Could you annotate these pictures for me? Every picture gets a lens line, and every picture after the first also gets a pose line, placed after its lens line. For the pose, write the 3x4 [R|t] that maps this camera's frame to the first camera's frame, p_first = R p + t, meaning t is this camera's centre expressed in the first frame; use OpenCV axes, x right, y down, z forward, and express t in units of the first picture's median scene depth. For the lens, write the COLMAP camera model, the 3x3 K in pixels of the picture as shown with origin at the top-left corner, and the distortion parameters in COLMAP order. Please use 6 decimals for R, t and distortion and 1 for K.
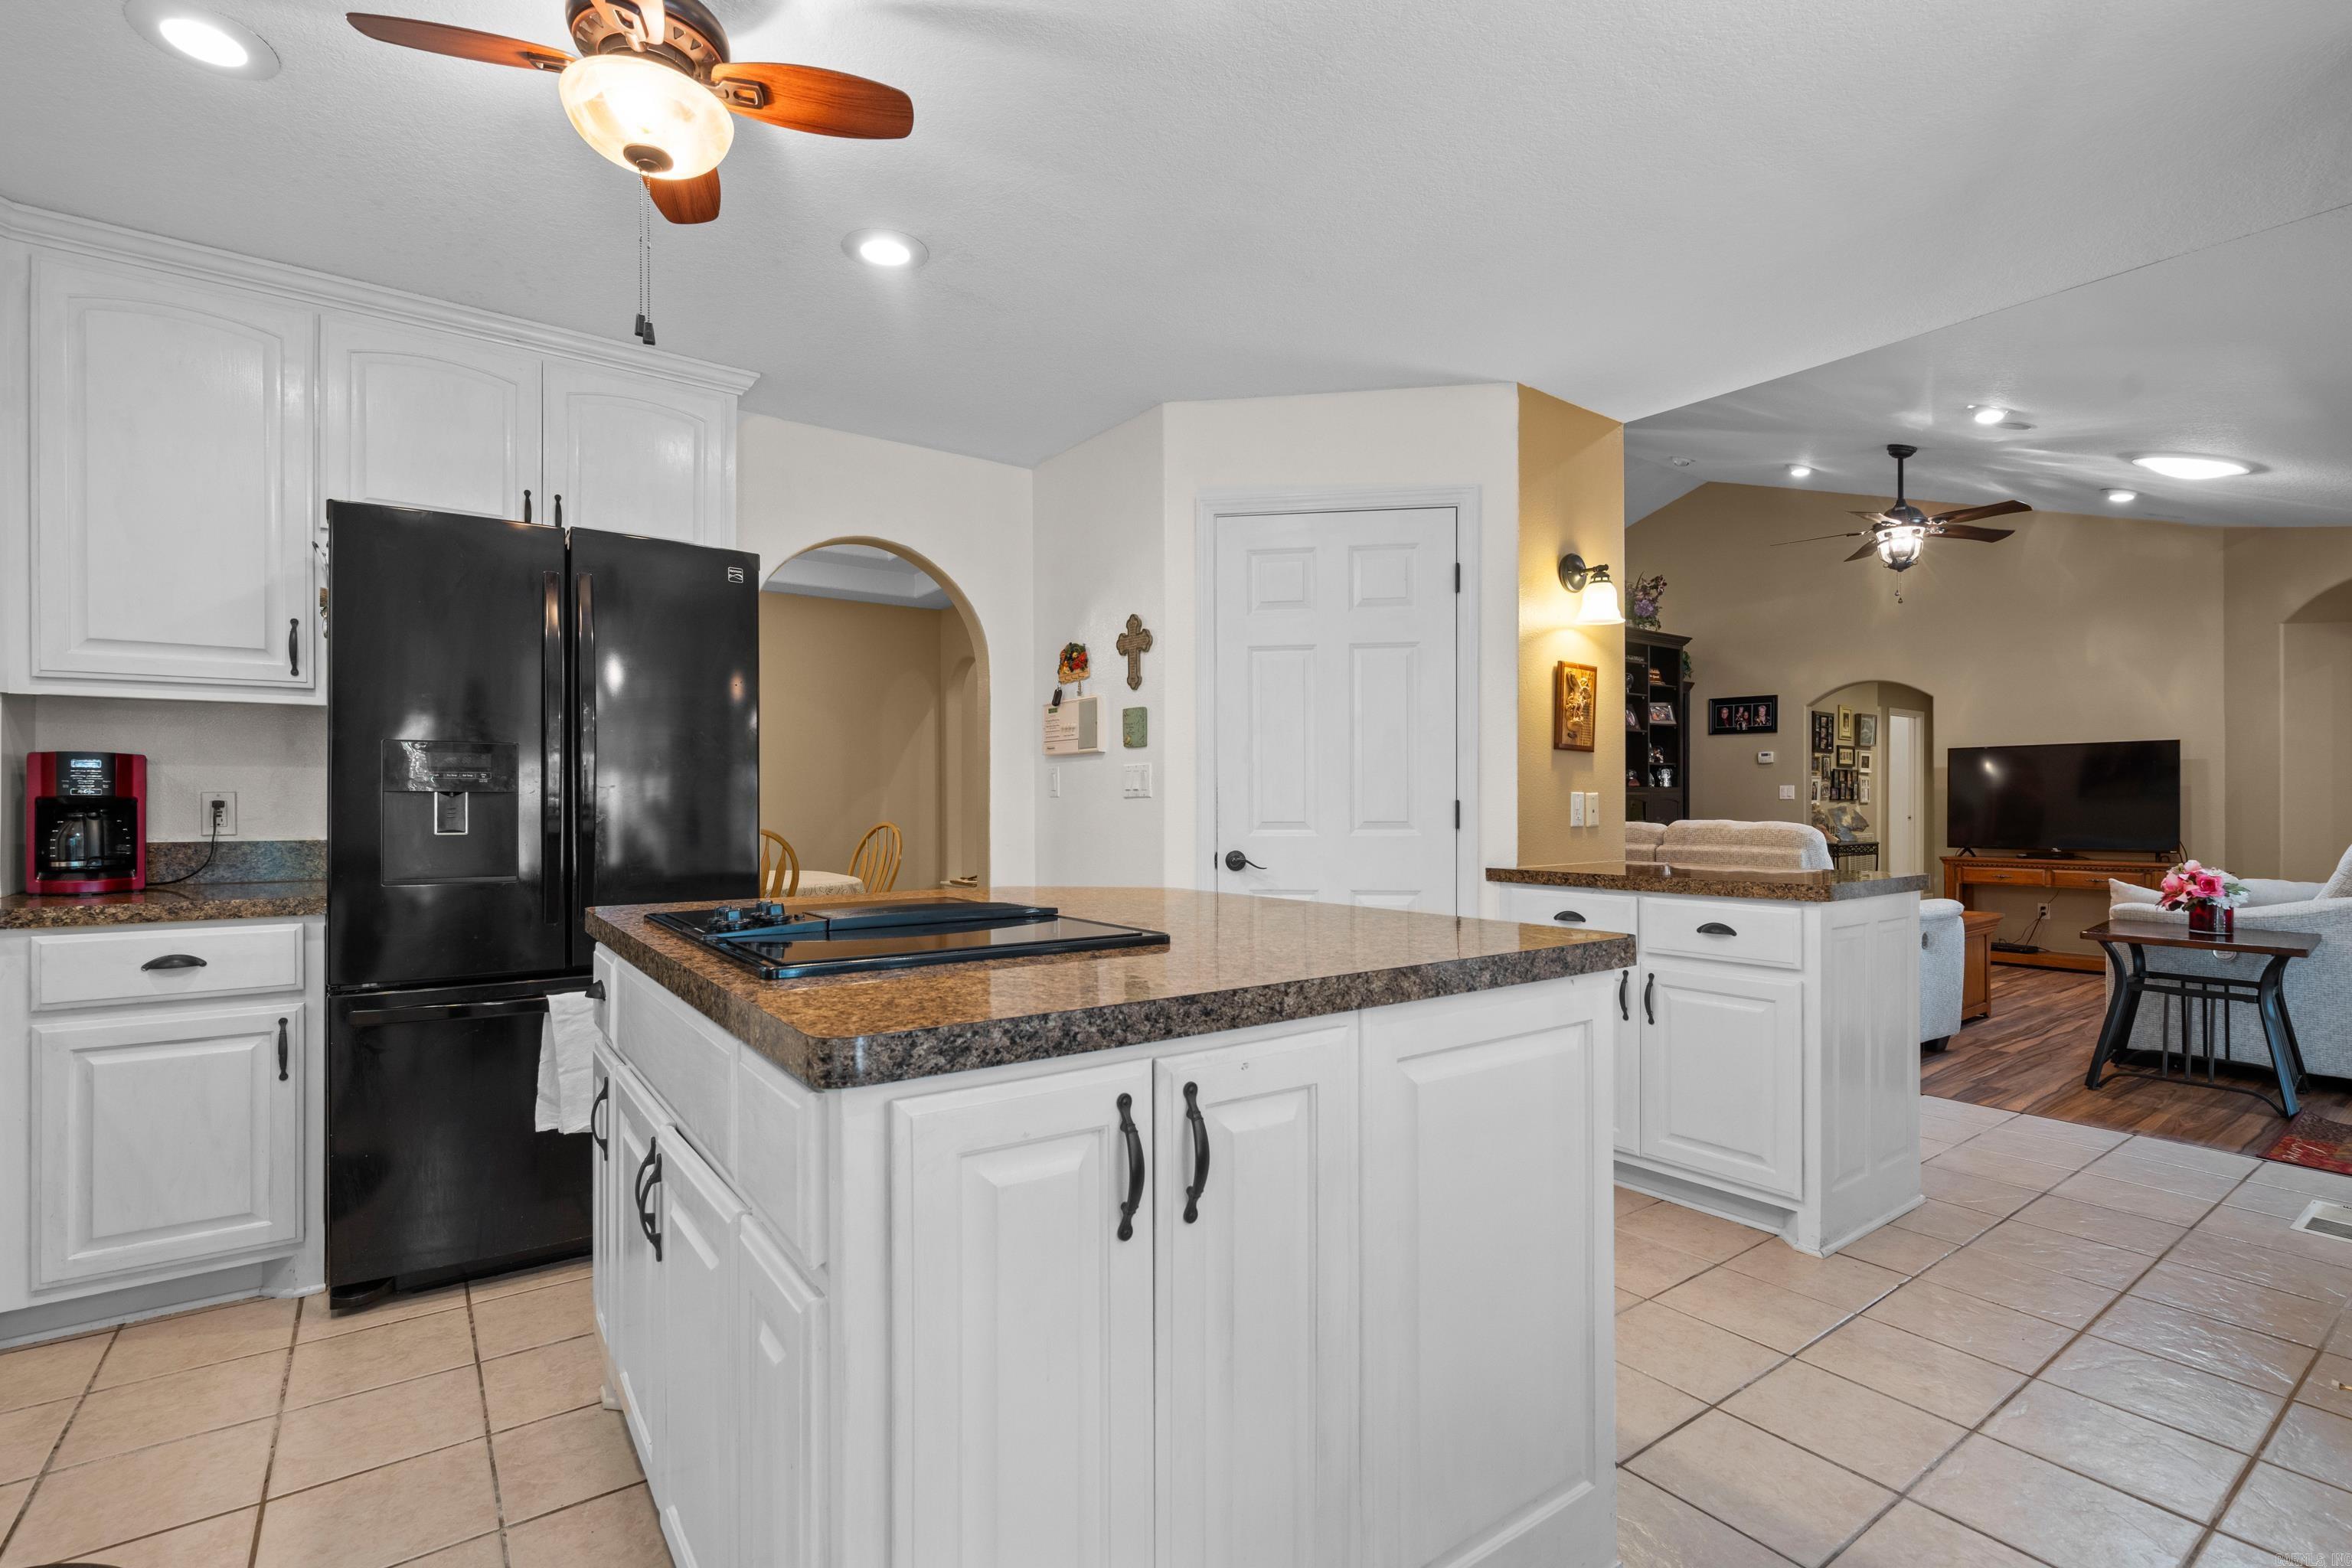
lens RADIAL K [[1072.4, 0, 1175.5], [0, 1072.4, 820.5], [0, 0, 1]] dist [-0.001040, 0.000405]
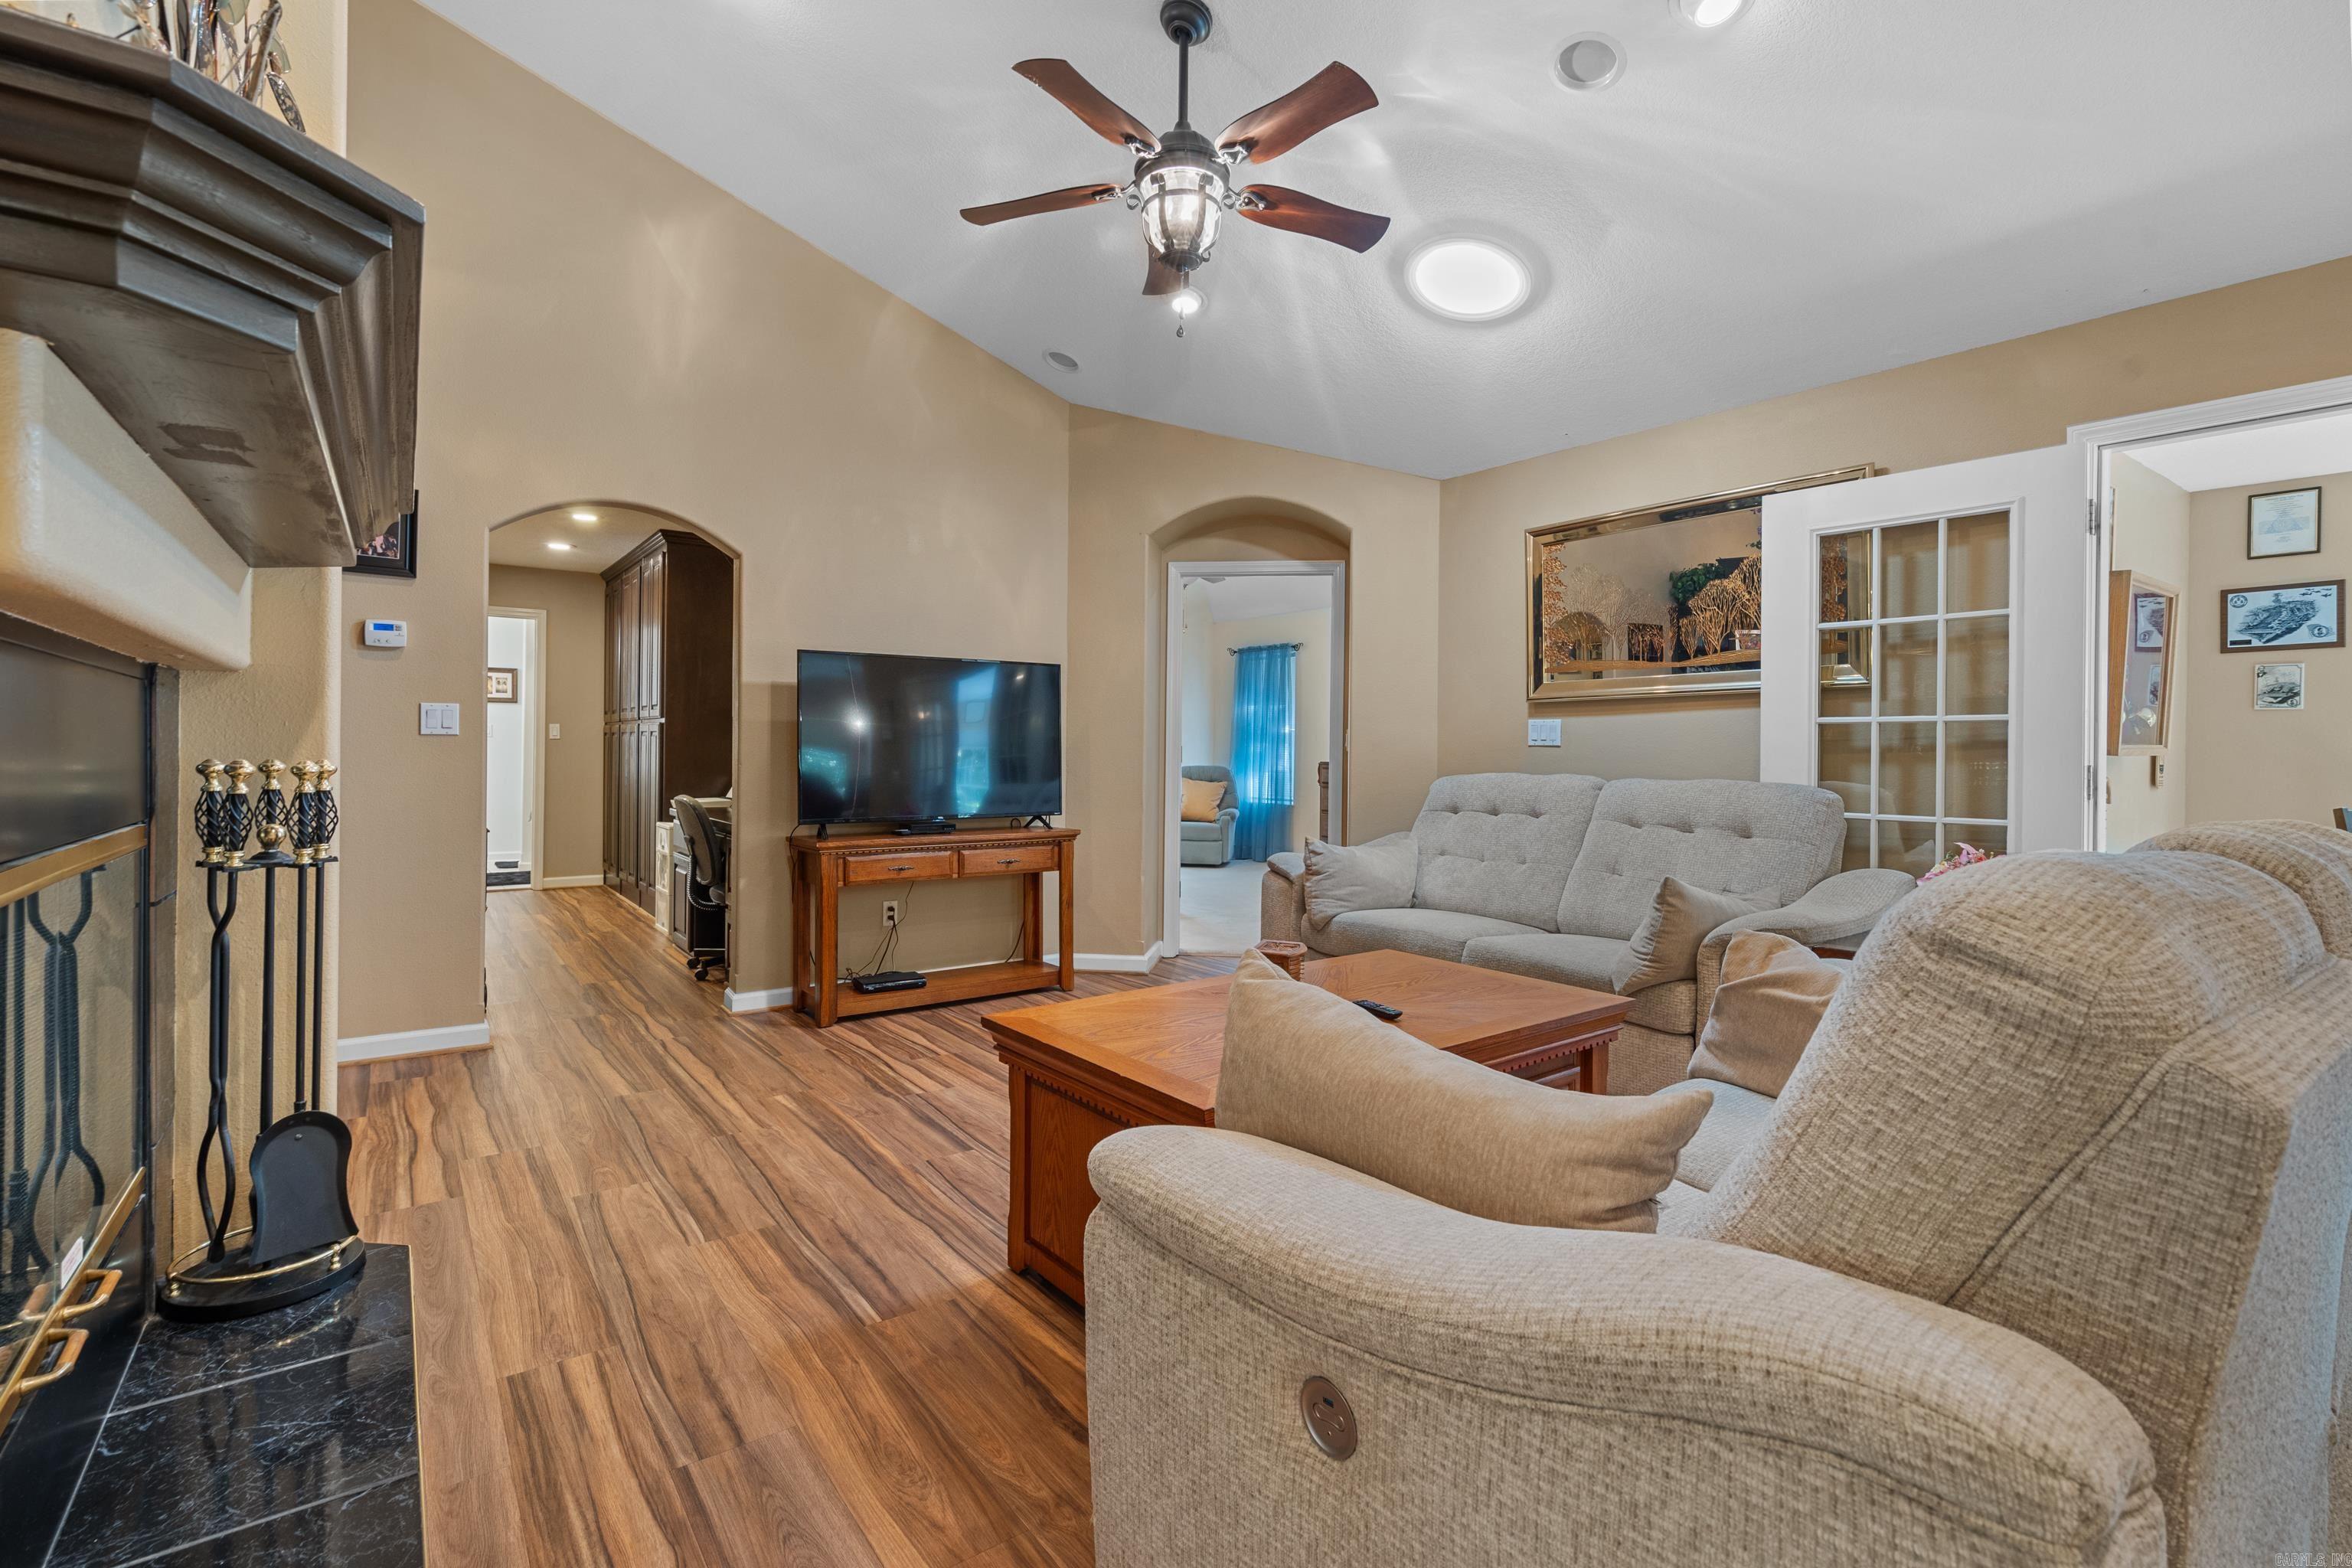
lens RADIAL K [[1072.4, 0, 1176.7], [0, 1072.4, 748.4], [0, 0, 1]] dist [-0.001040, 0.000405]
pose [[-0.008236, 0.000743, 0.999966, 0.157423], [0.012235, 0.999925, -0.000643, -0.012717], [-0.999891, 0.012229, -0.008244, 0.827723]]
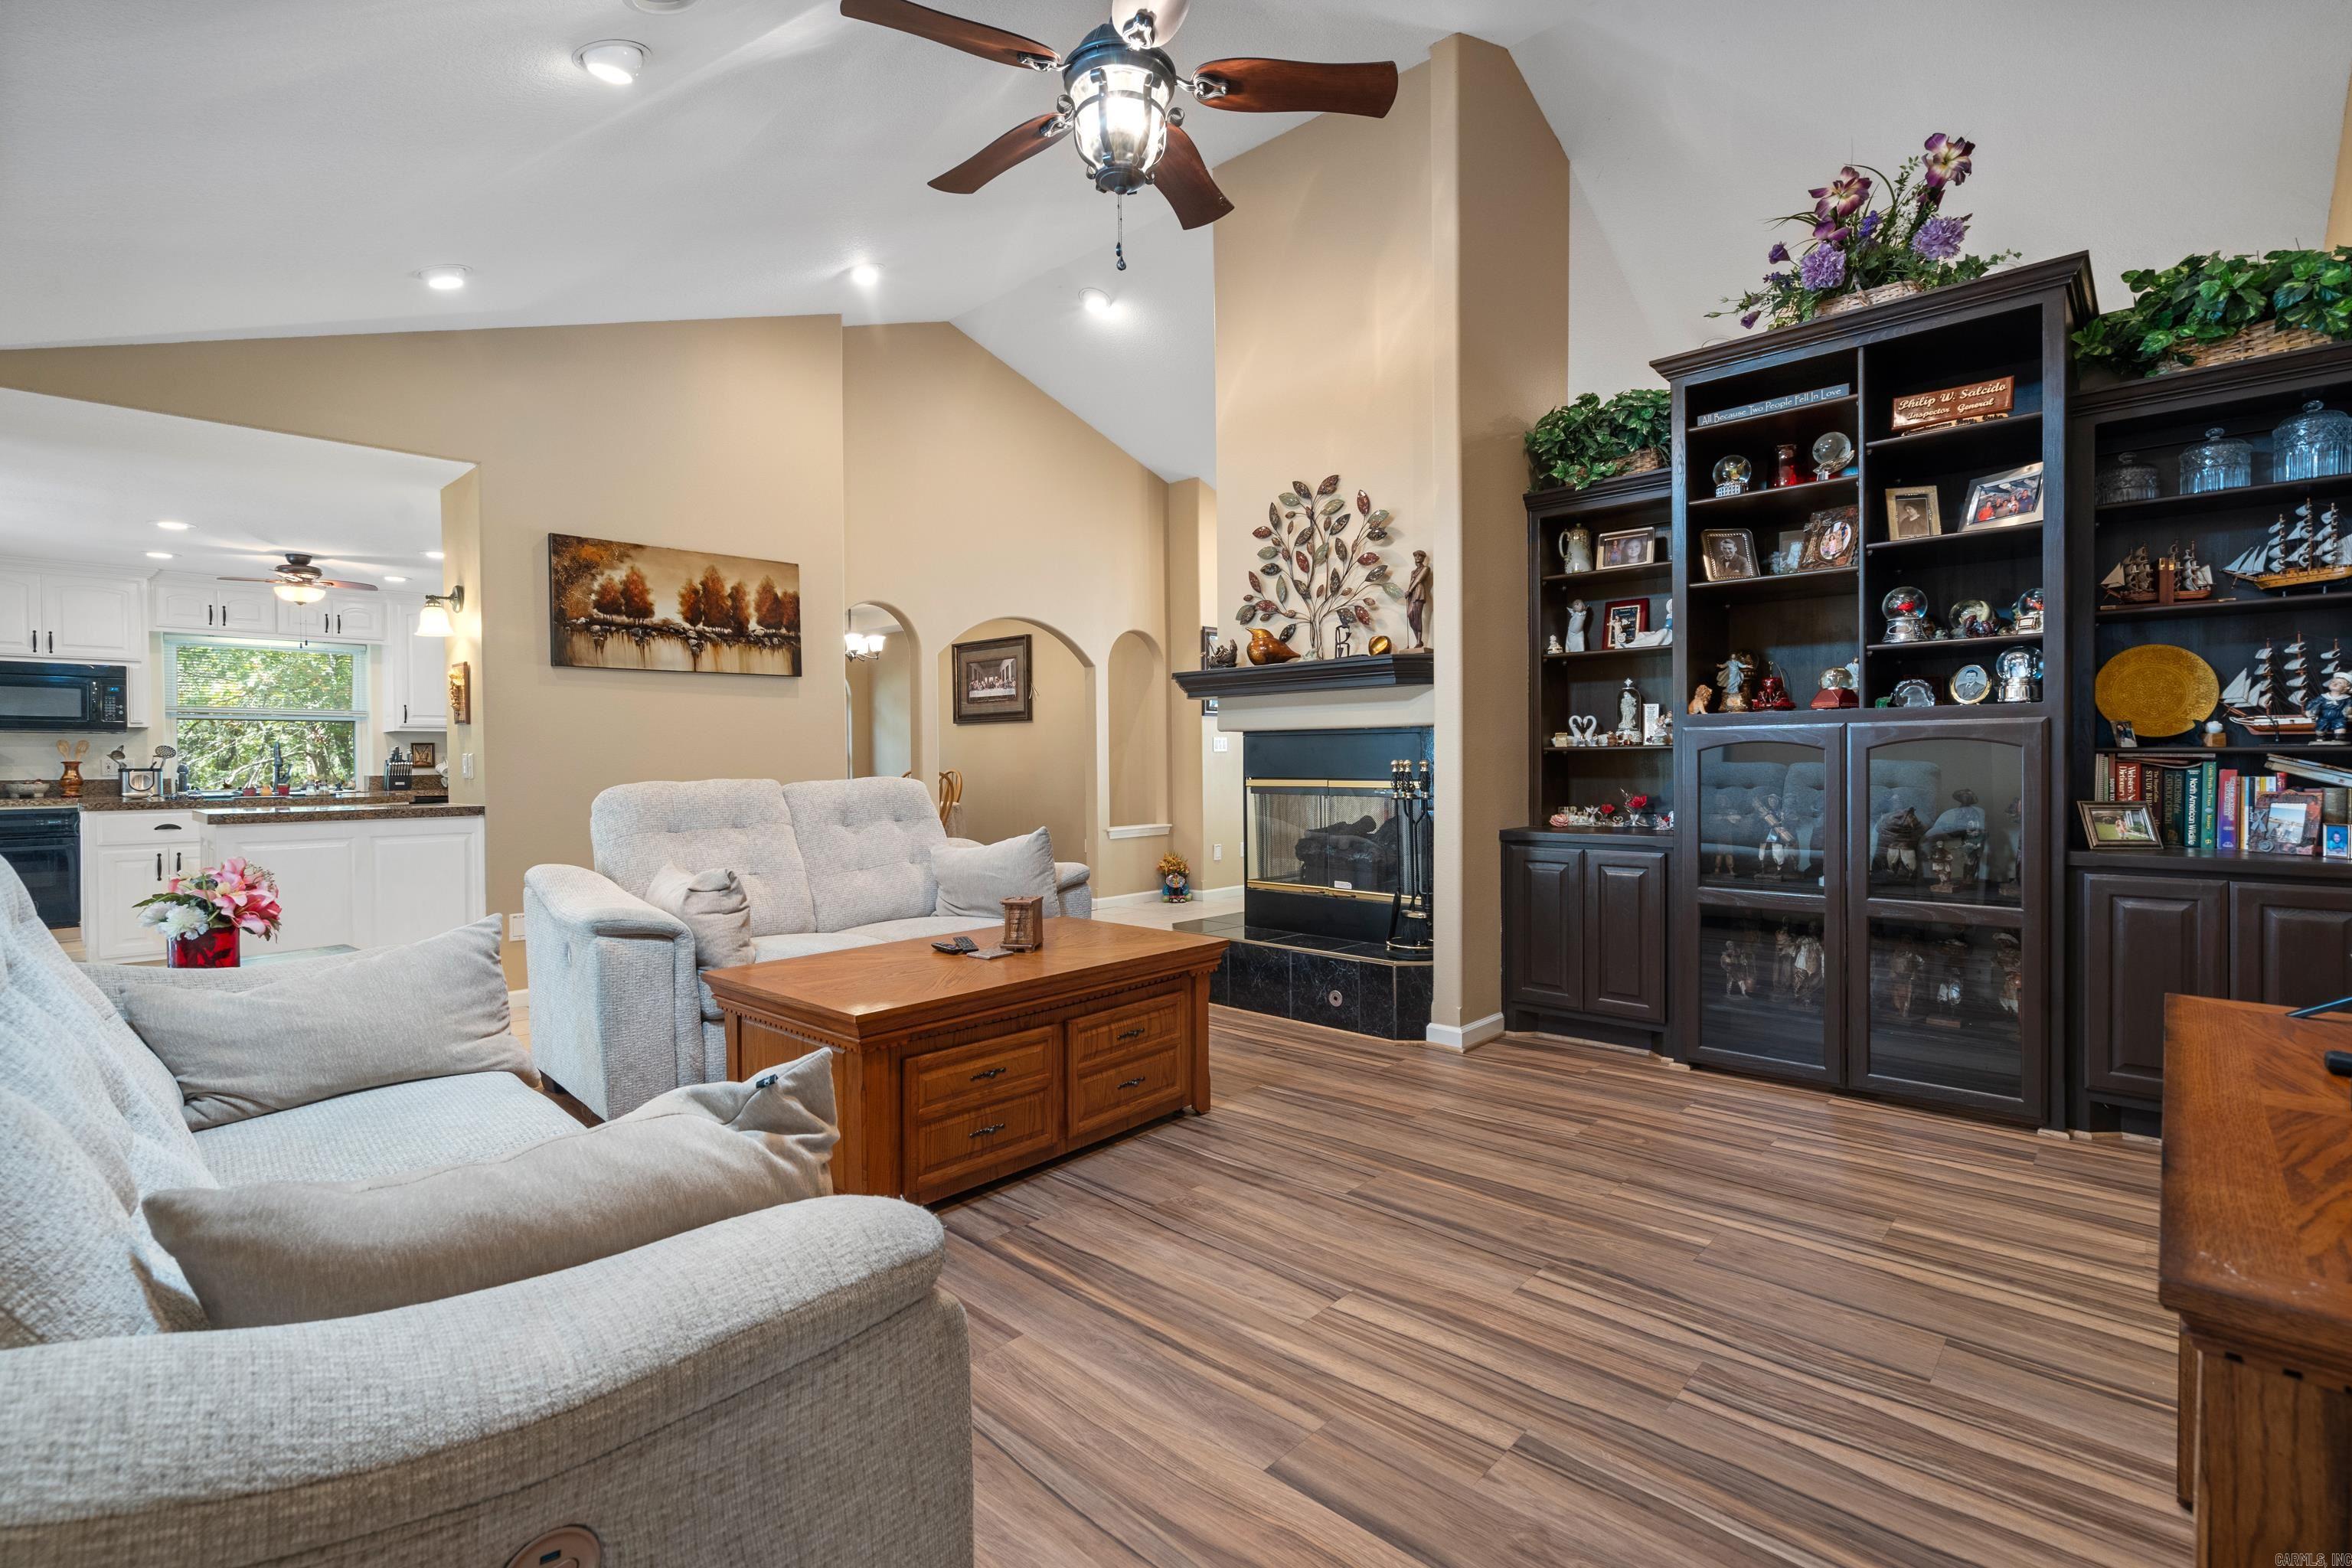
lens RADIAL K [[1072.4, 0, 1158.2], [0, 1072.4, 777.9], [0, 0, 1]] dist [-0.001040, 0.000405]
pose [[0.178141, 0.020414, -0.983793, 0.900279], [-0.007450, 0.999784, 0.019397, -0.012765], [0.983977, 0.003874, 0.178255, 0.773163]]
